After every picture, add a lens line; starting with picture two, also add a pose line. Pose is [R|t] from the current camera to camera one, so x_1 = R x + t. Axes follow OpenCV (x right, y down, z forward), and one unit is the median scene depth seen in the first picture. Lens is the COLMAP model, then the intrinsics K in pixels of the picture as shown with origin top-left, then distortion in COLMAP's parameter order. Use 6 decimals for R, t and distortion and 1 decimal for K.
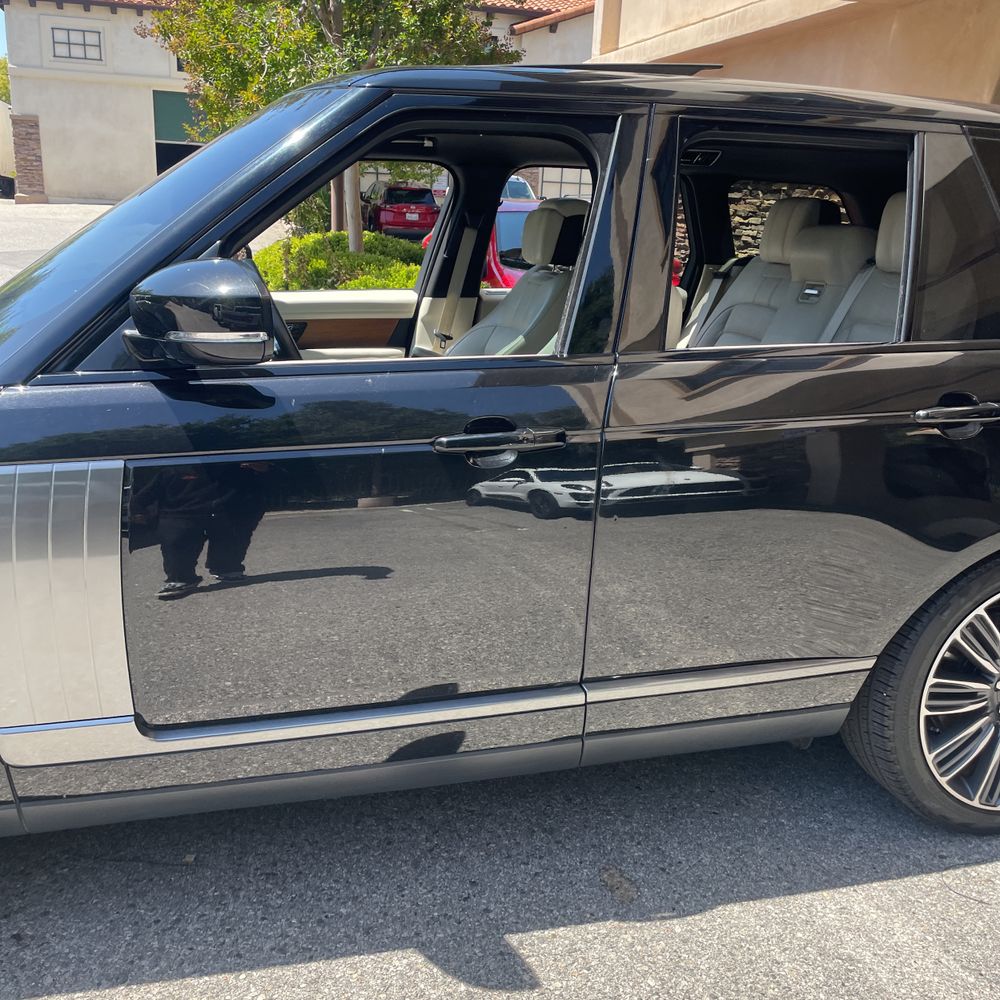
lens RADIAL K [[1023.1, 0, 494.1], [0, 1023.1, 507.8], [0, 0, 1]] dist [0.019773, 0.000000]
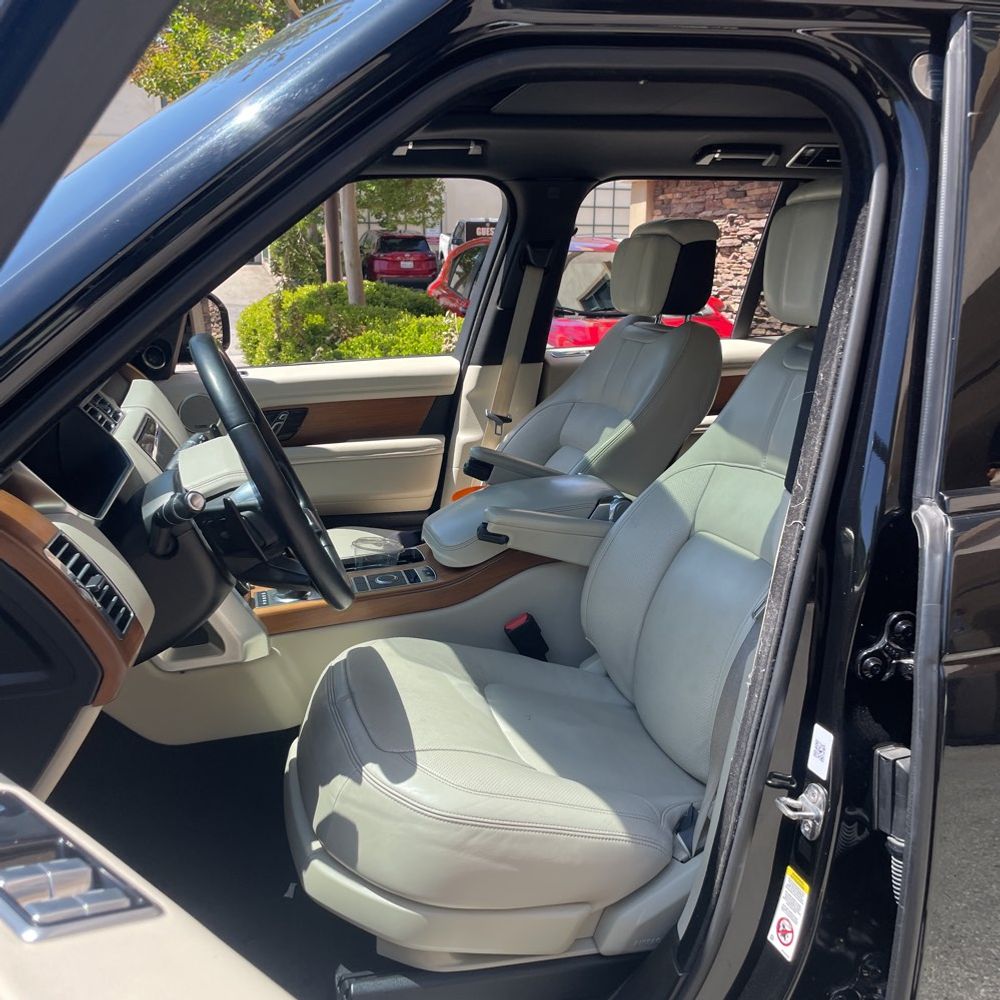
lens RADIAL K [[1023.1, 0, 501.1], [0, 1023.1, 494.0], [0, 0, 1]] dist [0.019773, 0.000000]
pose [[0.999062, -0.042472, 0.008430, -0.028442], [0.042866, 0.997628, -0.053856, -0.038813], [-0.006123, 0.054167, 0.998513, 0.147153]]
